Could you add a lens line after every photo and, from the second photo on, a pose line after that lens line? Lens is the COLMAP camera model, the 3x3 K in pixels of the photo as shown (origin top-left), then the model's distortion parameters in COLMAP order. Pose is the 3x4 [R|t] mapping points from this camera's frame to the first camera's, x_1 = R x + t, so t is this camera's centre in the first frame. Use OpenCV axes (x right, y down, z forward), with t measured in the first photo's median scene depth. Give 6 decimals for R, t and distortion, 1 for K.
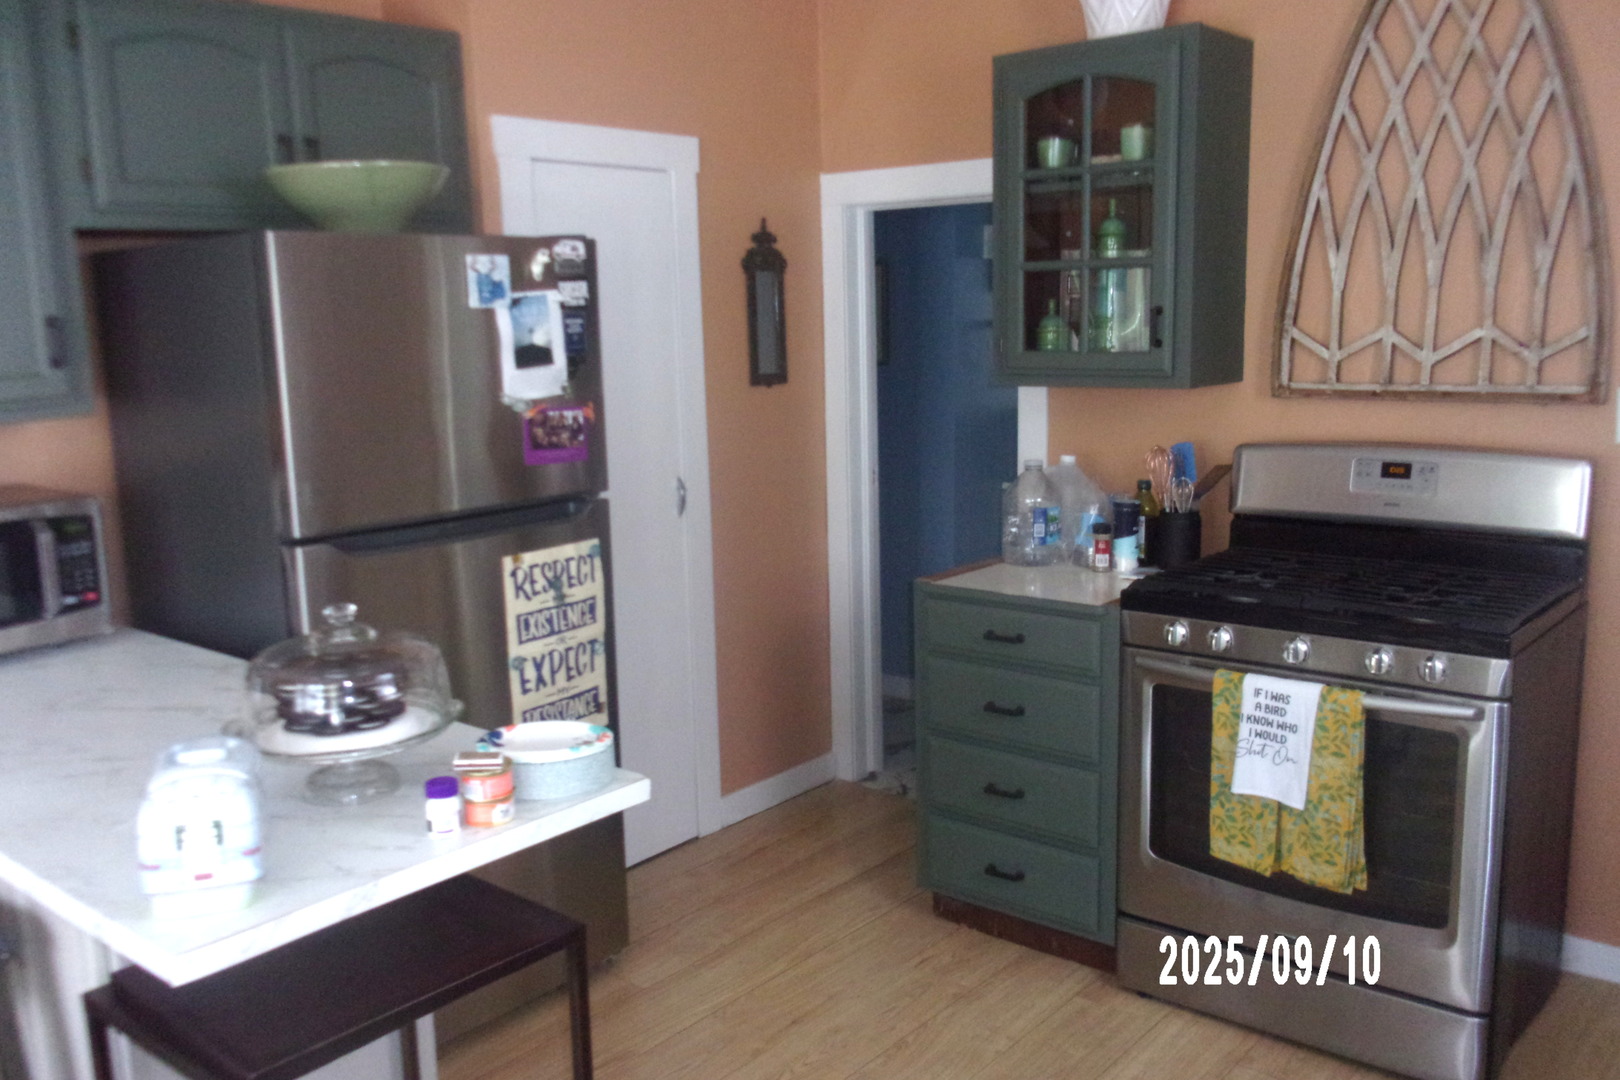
lens RADIAL K [[1382.2, 0, 810.0], [0, 1382.2, 540.0], [0, 0, 1]] dist [0.088559, -0.154836]
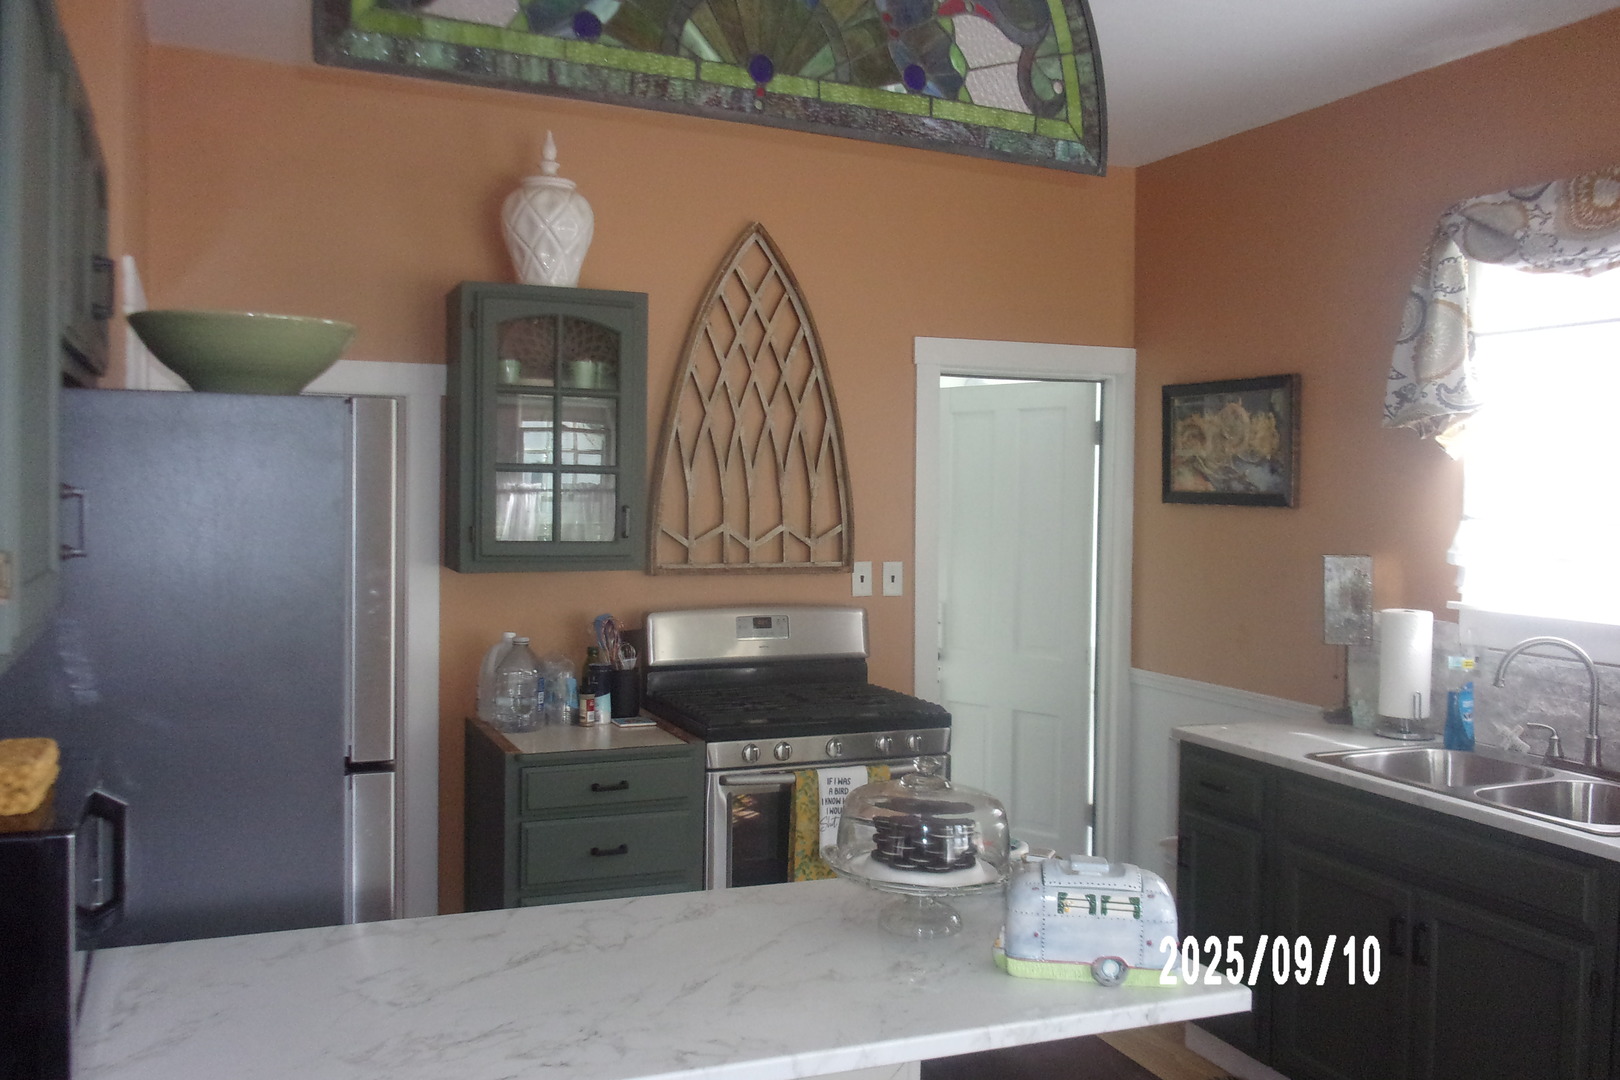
lens RADIAL K [[1382.2, 0, 810.0], [0, 1382.2, 540.0], [0, 0, 1]] dist [0.088559, -0.154836]
pose [[0.474294, -0.008264, 0.880328, -0.809307], [0.121224, 0.991044, -0.056008, -0.049452], [-0.871981, 0.133282, 0.471048, 0.284634]]
